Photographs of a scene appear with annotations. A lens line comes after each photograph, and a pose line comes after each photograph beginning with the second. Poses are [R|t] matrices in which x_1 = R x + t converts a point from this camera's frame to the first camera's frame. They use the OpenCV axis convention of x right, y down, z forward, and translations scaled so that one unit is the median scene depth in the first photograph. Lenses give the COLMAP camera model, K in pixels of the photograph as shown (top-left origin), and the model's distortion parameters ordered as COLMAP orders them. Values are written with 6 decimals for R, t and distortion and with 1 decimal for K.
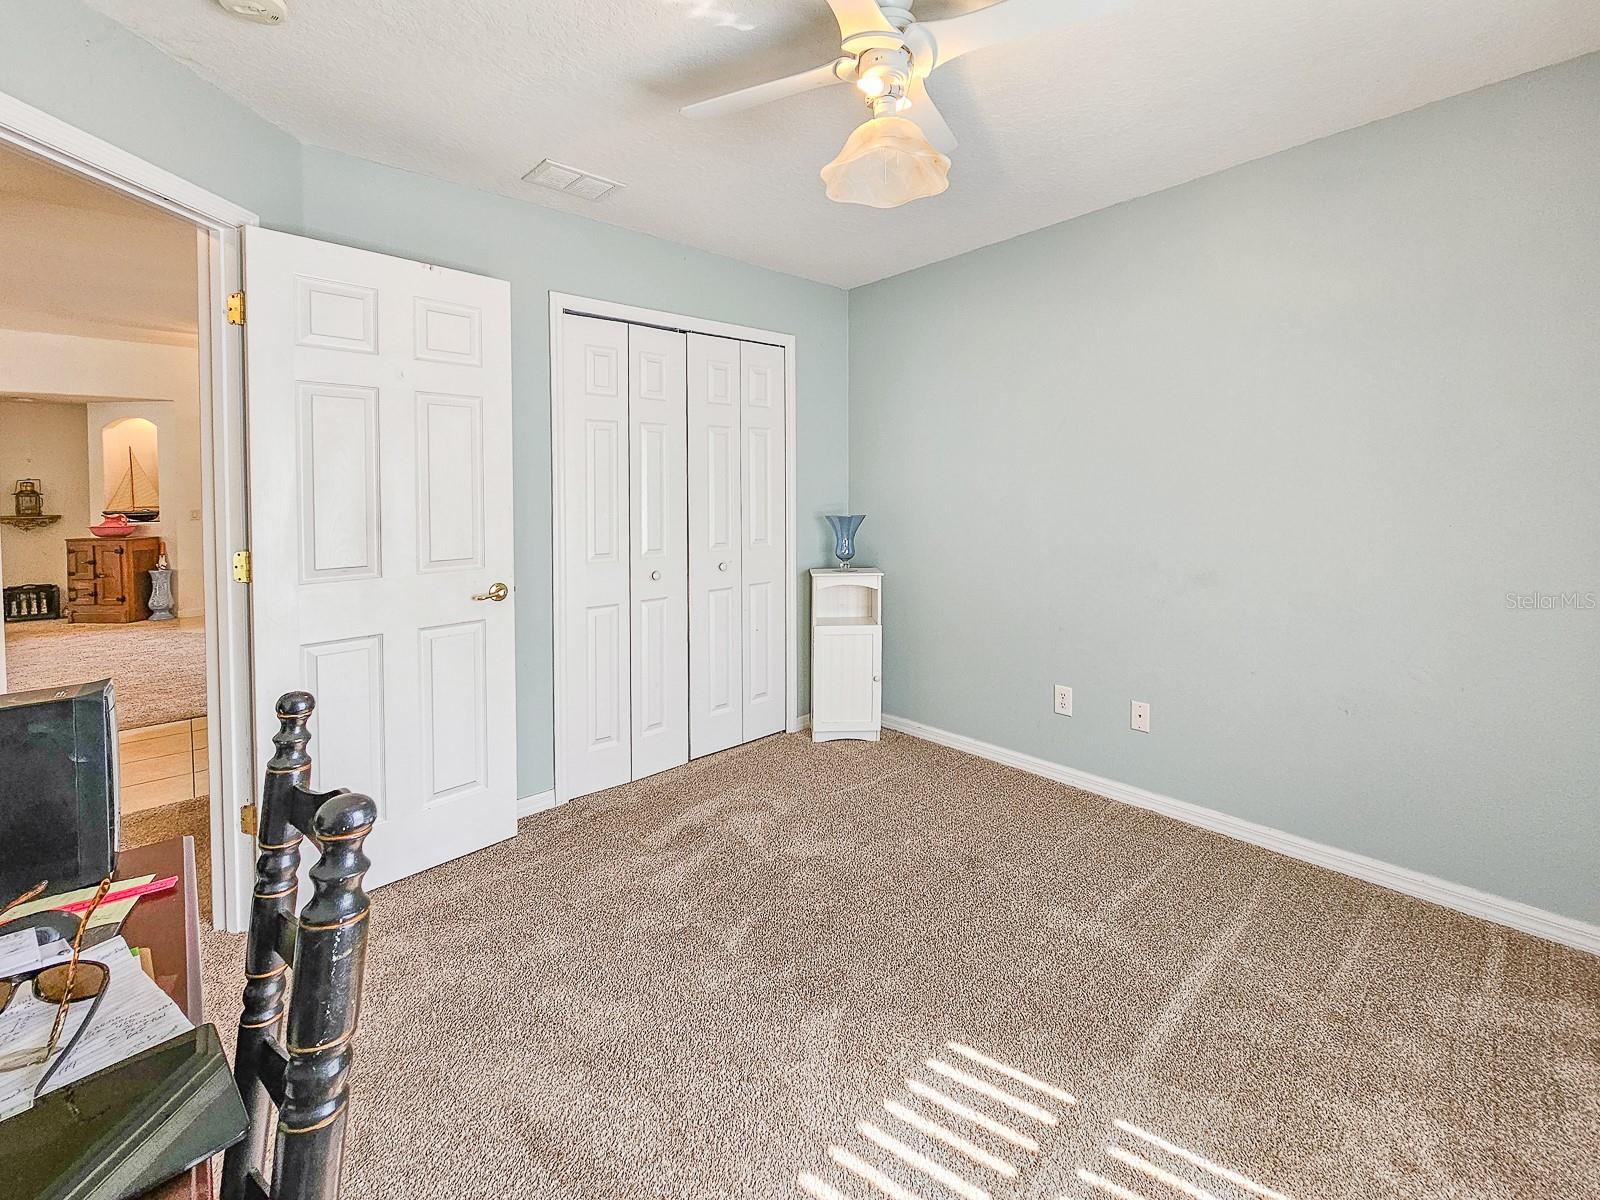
lens RADIAL K [[671.8, 0, 802.6], [0, 671.8, 496.8], [0, 0, 1]] dist [-0.000458, -0.000145]
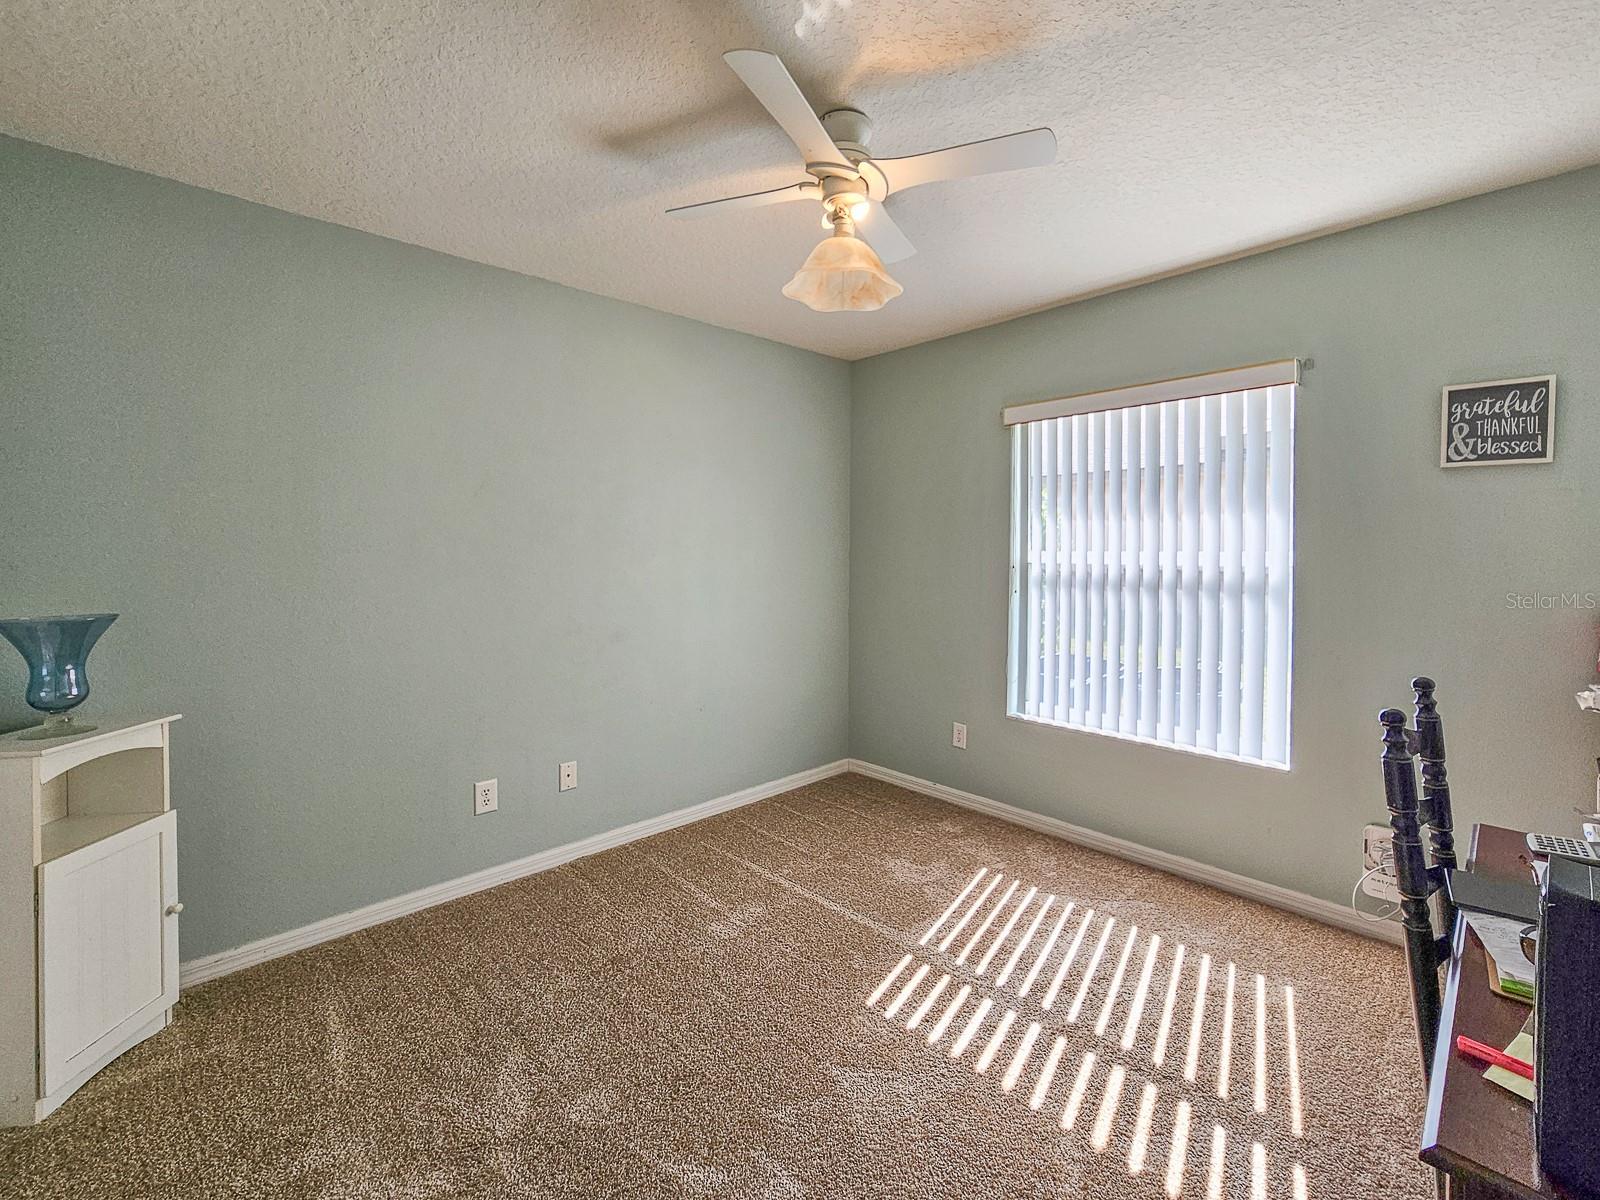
lens RADIAL K [[699.4, 0, 817.2], [0, 699.4, 565.2], [0, 0, 1]] dist [-0.000198, 0.000137]
pose [[-0.030462, -0.004819, 0.999524, -0.613317], [0.009187, 0.999945, 0.005101, -0.008132], [-0.999494, 0.009338, -0.030416, 0.638519]]
